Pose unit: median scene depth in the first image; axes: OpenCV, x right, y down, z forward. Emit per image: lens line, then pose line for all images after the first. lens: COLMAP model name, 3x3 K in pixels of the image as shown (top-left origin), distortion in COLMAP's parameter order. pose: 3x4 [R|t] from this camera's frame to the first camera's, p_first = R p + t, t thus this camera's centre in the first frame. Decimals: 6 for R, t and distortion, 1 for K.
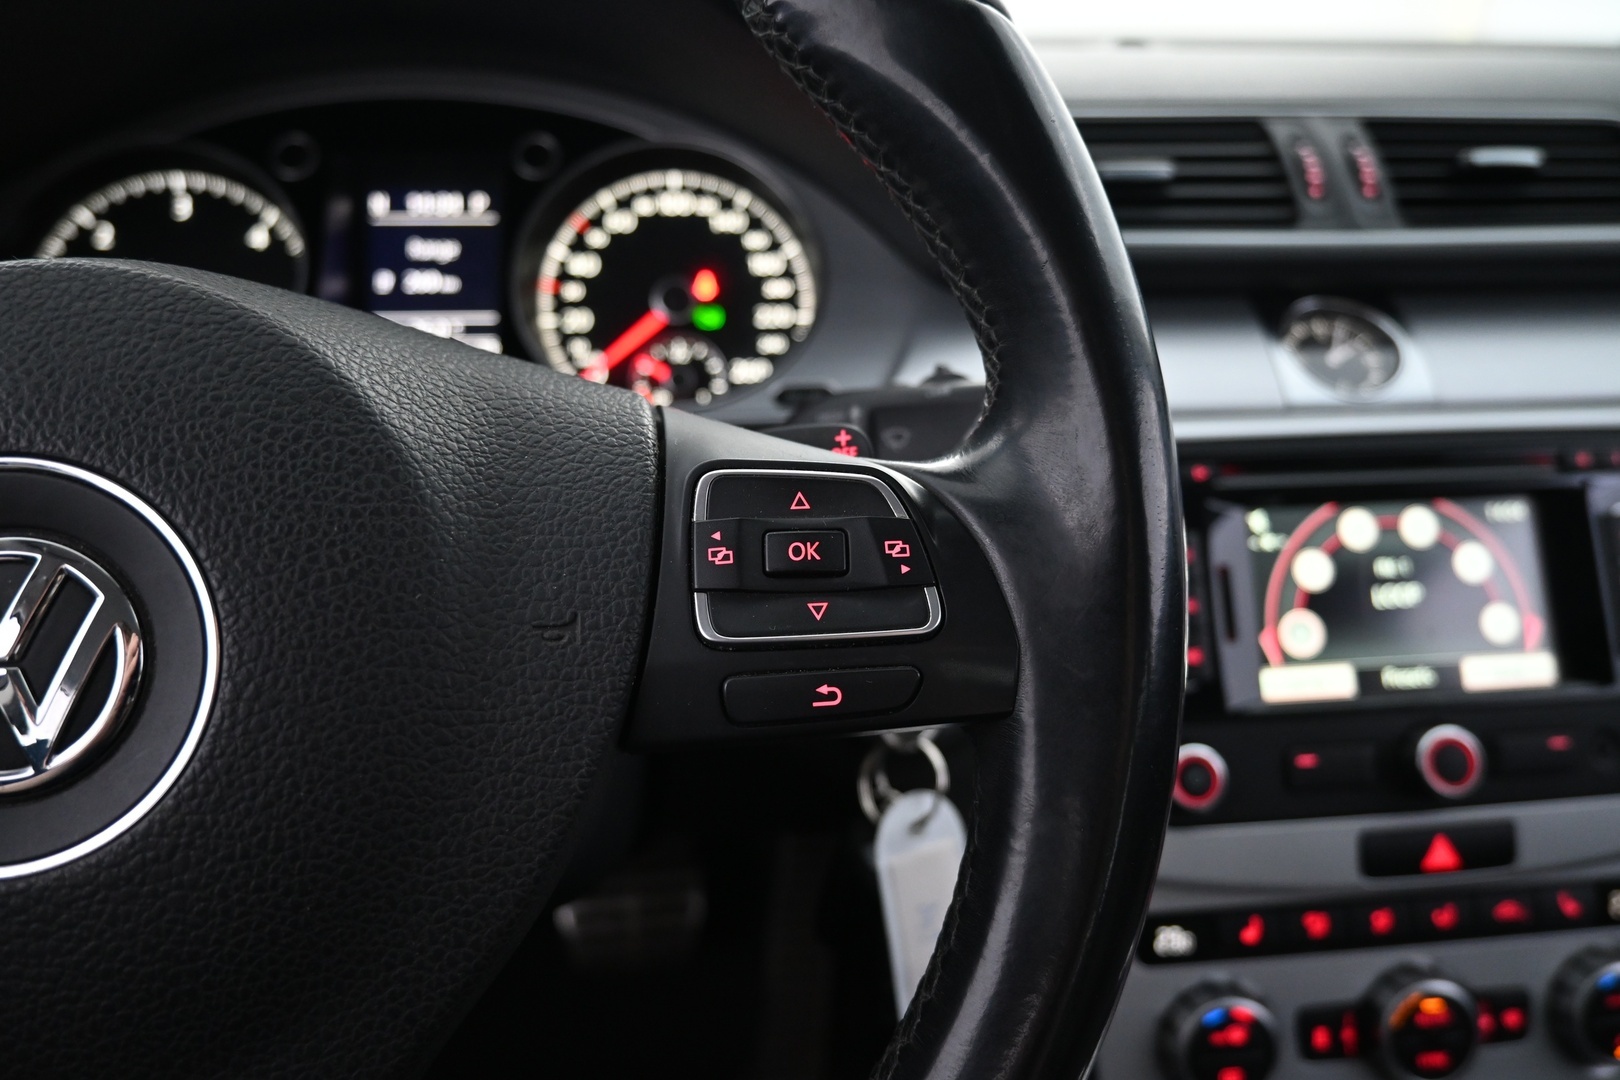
lens RADIAL K [[1149.0, 0, 816.4], [0, 1149.0, 539.1], [0, 0, 1]] dist [0.004345, 0.000066]
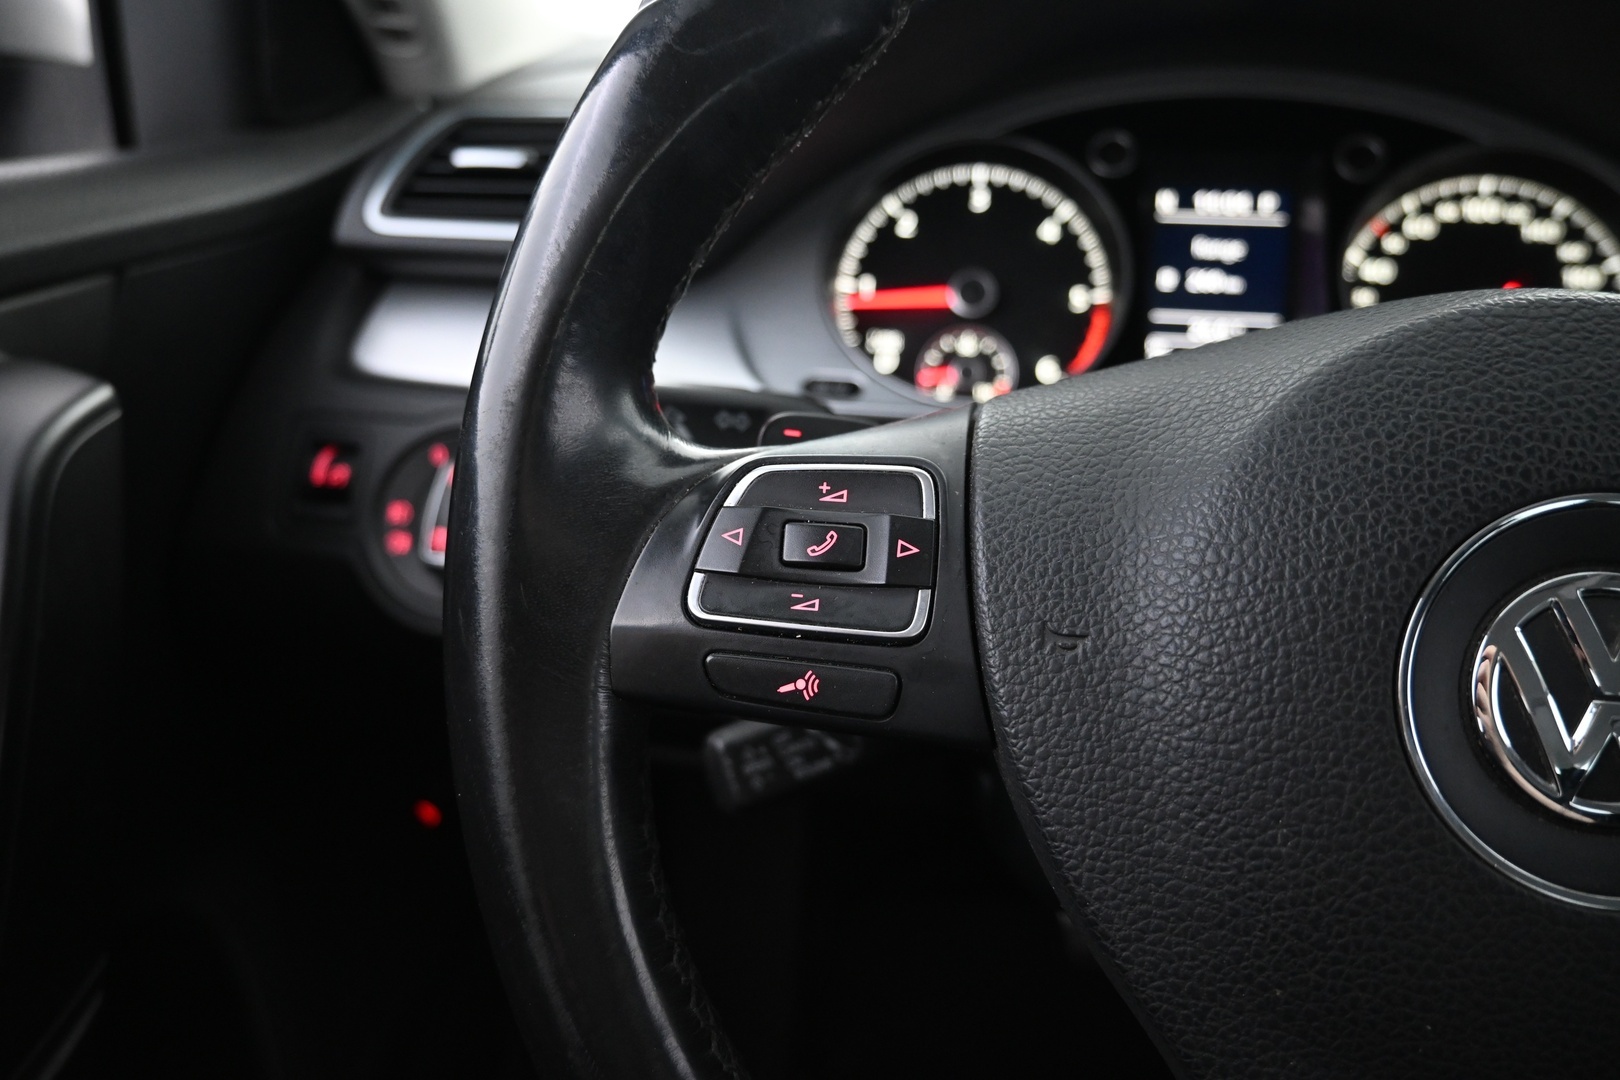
lens RADIAL K [[1149.0, 0, 806.7], [0, 1149.0, 536.5], [0, 0, 1]] dist [0.004345, 0.000066]
pose [[0.972882, 0.093148, -0.211716, -0.463699], [-0.090169, 0.995644, 0.023705, 0.003565], [0.213002, -0.003972, 0.977044, -0.047255]]
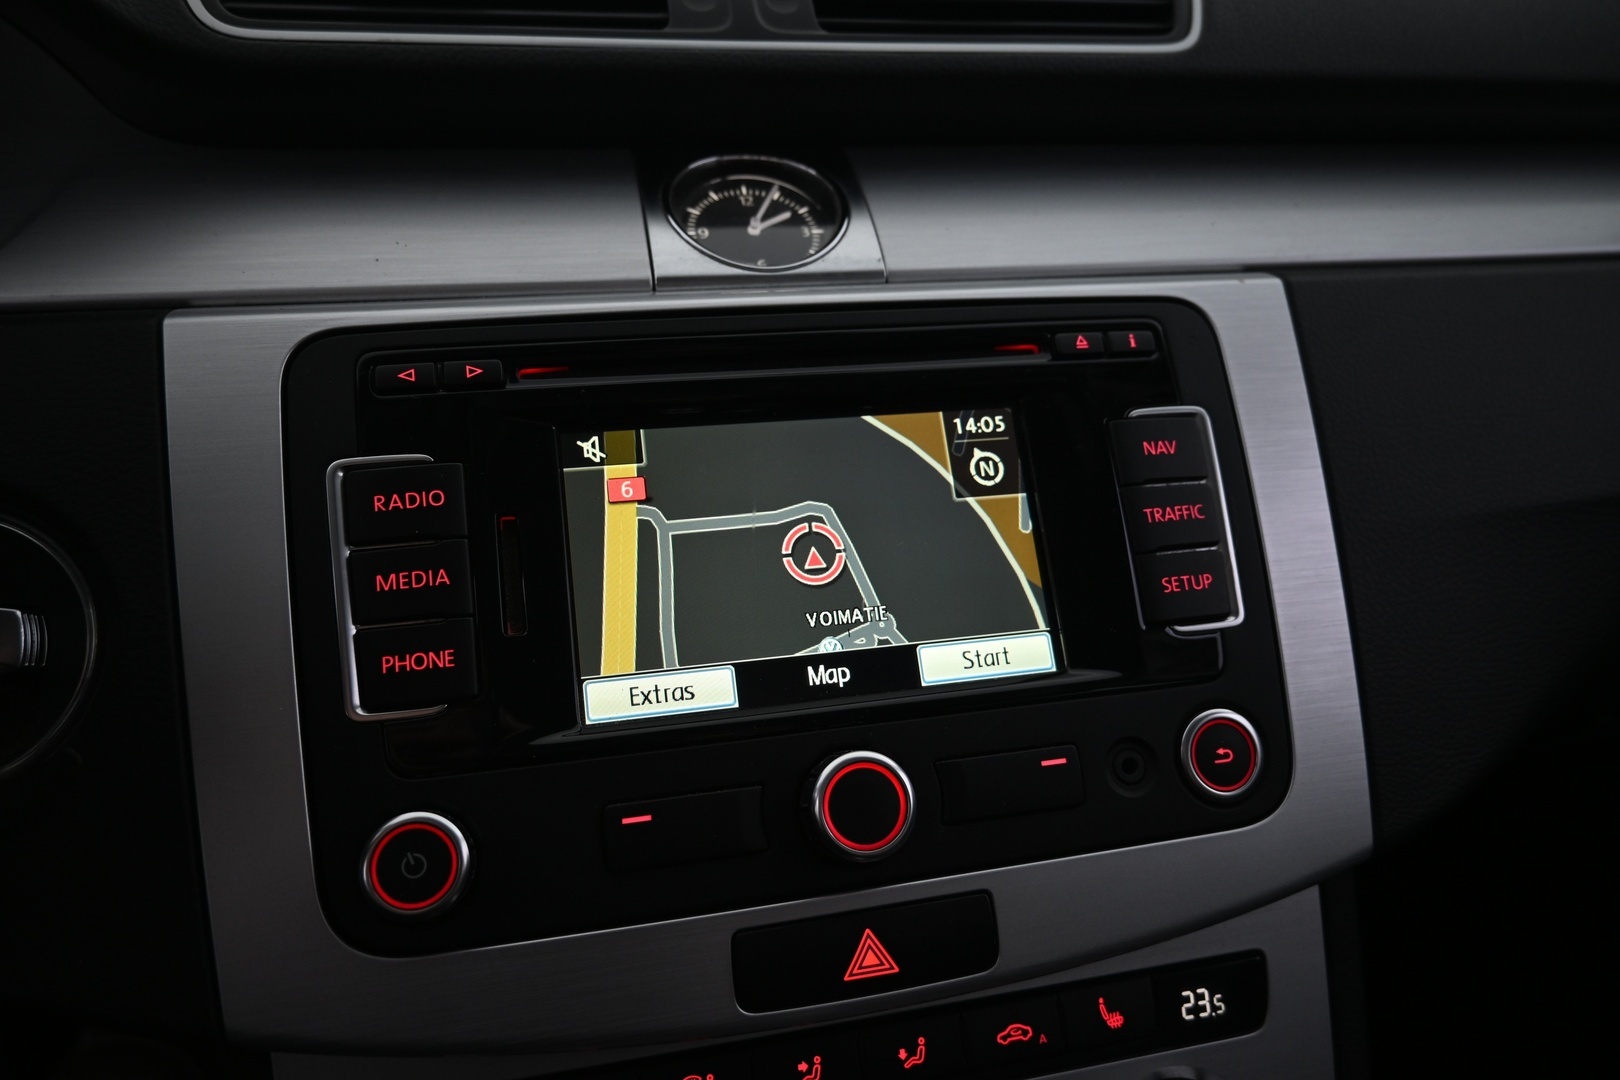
lens RADIAL K [[1149.0, 0, 815.9], [0, 1149.0, 533.7], [0, 0, 1]] dist [0.004345, 0.000066]
pose [[0.993800, -0.050880, 0.098856, 0.411949], [0.059710, 0.994284, -0.088513, 0.089117], [-0.093788, 0.093866, 0.991157, 0.325632]]
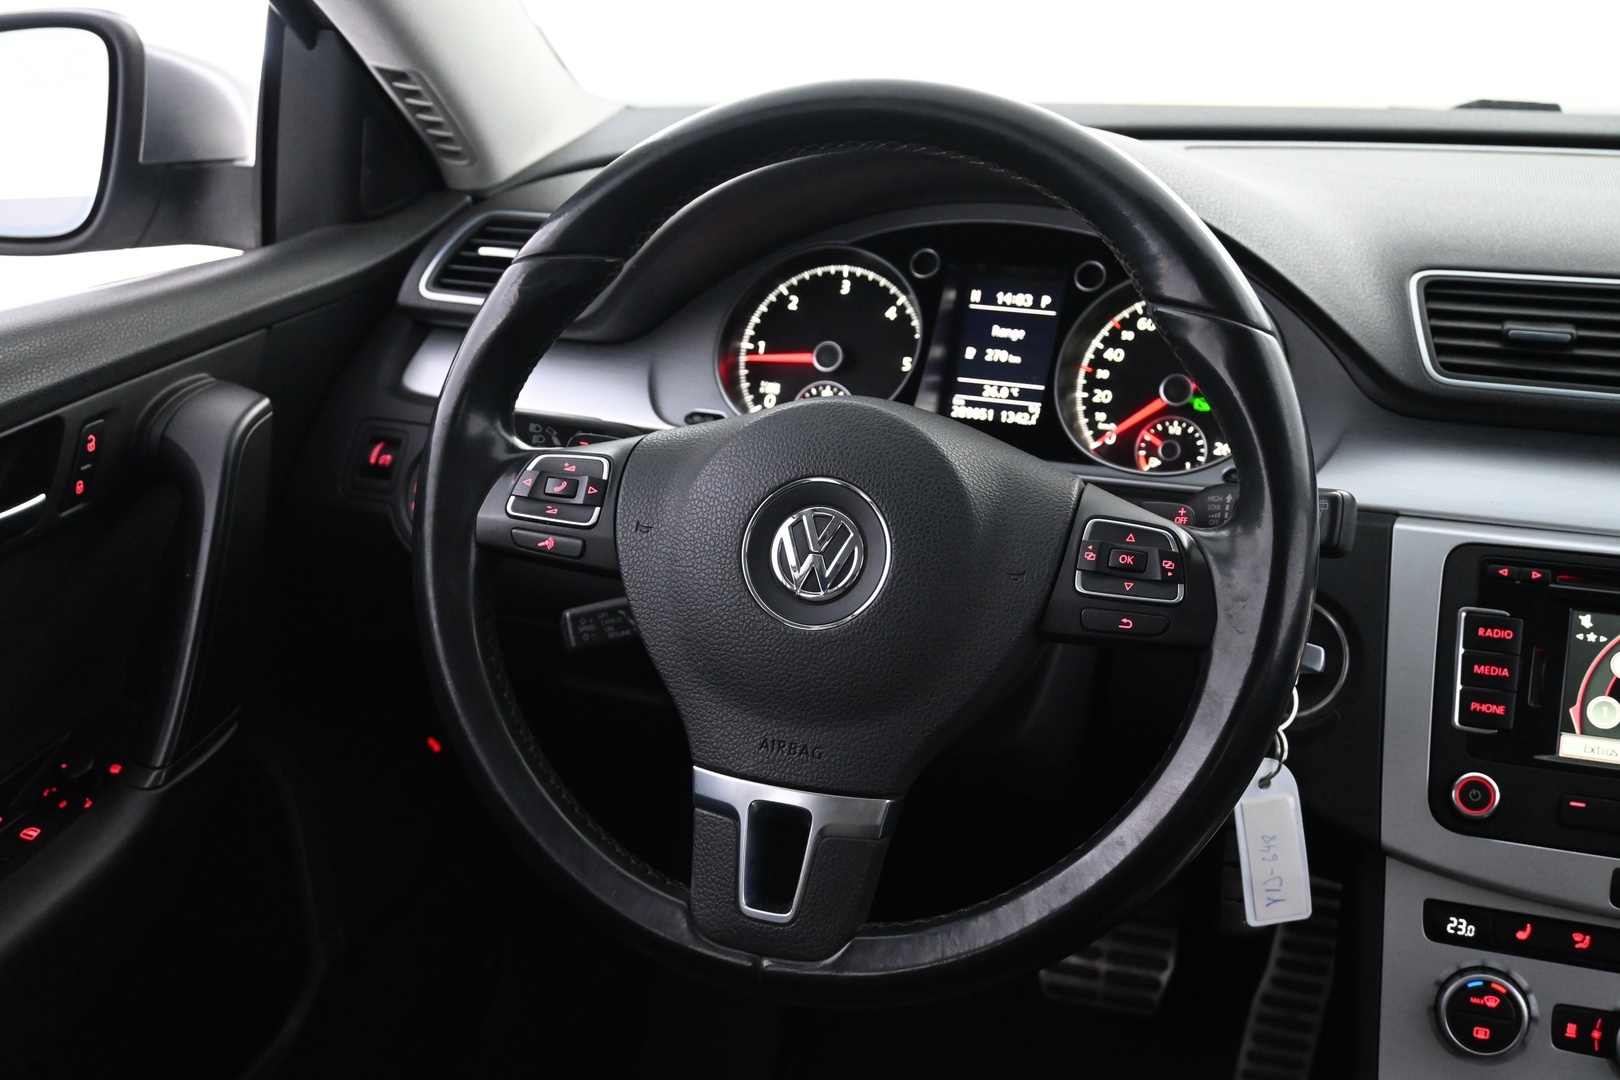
lens RADIAL K [[1949.9, 0, 823.2], [0, 1949.9, 536.9], [0, 0, 1]] dist [0.021007, 0.000000]
pose [[0.909345, 0.141642, -0.391190, 0.416502], [-0.157610, 0.987462, -0.008835, 0.041742], [0.385033, 0.069690, 0.920268, -1.224621]]
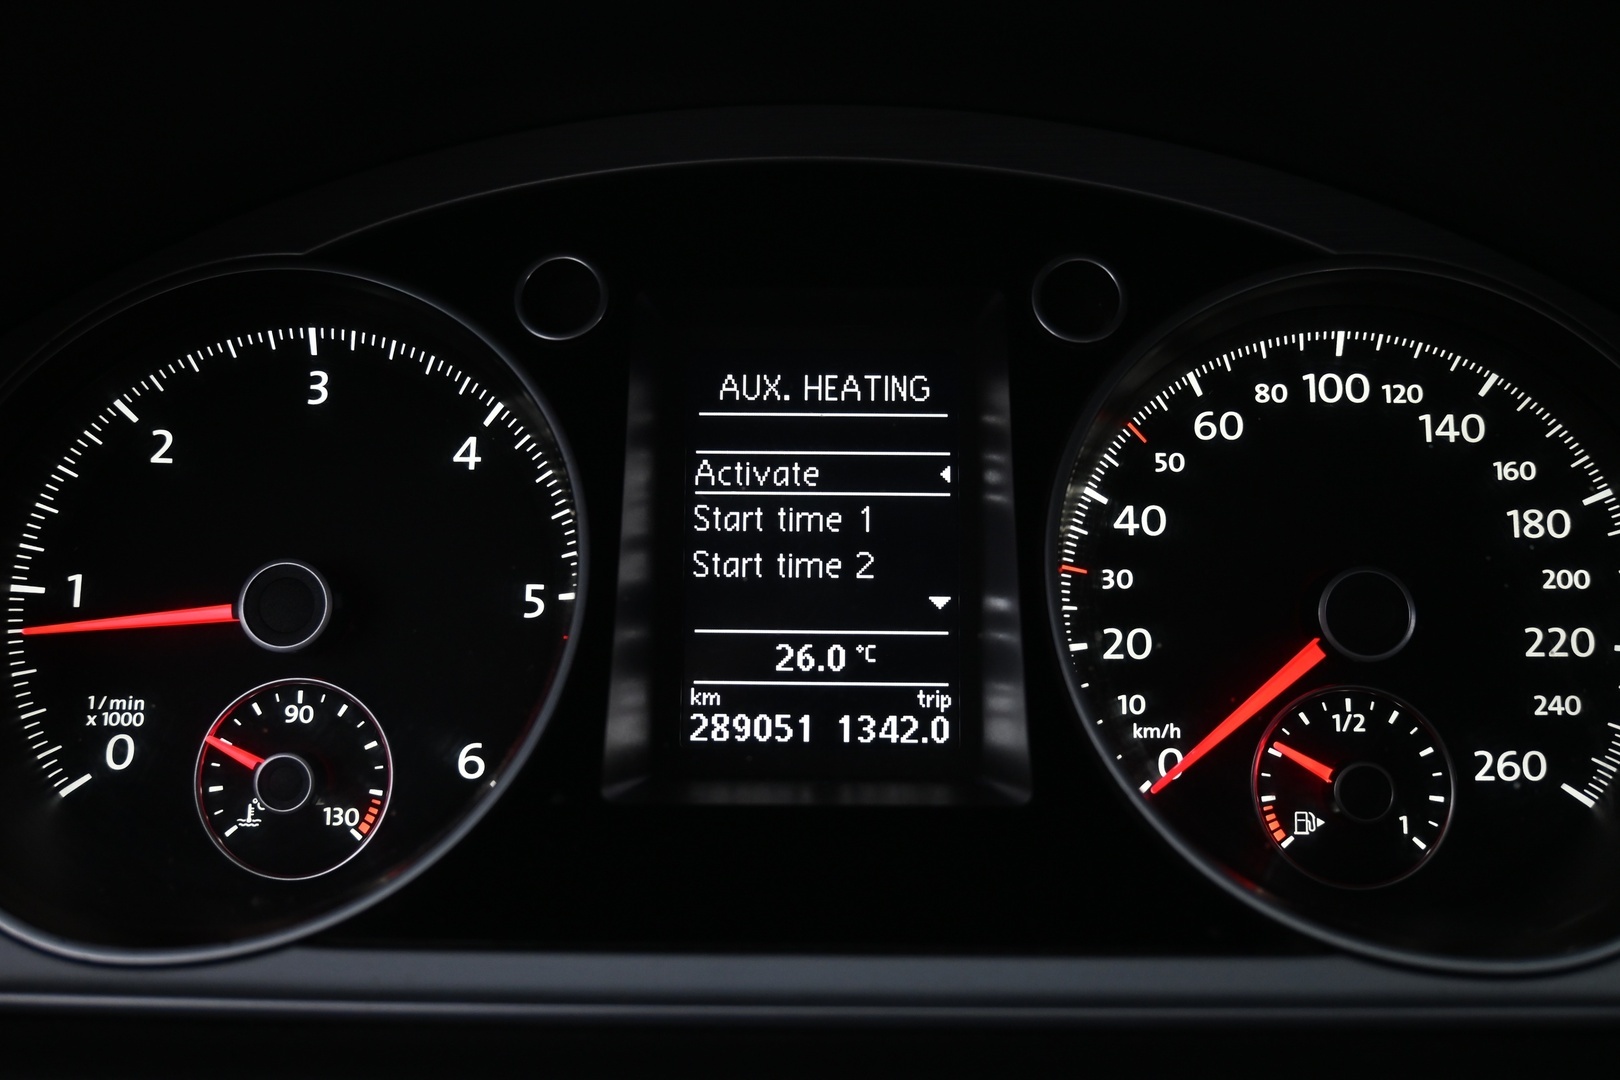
lens RADIAL K [[1445.9, 0, 815.5], [0, 1445.9, 548.4], [0, 0, 1]] dist [-0.002288, 0.001744]
pose [[0.994594, 0.031813, -0.098851, -0.287466], [-0.035416, 0.998763, -0.034907, -0.211901], [0.097618, 0.038219, 0.994490, 0.430115]]
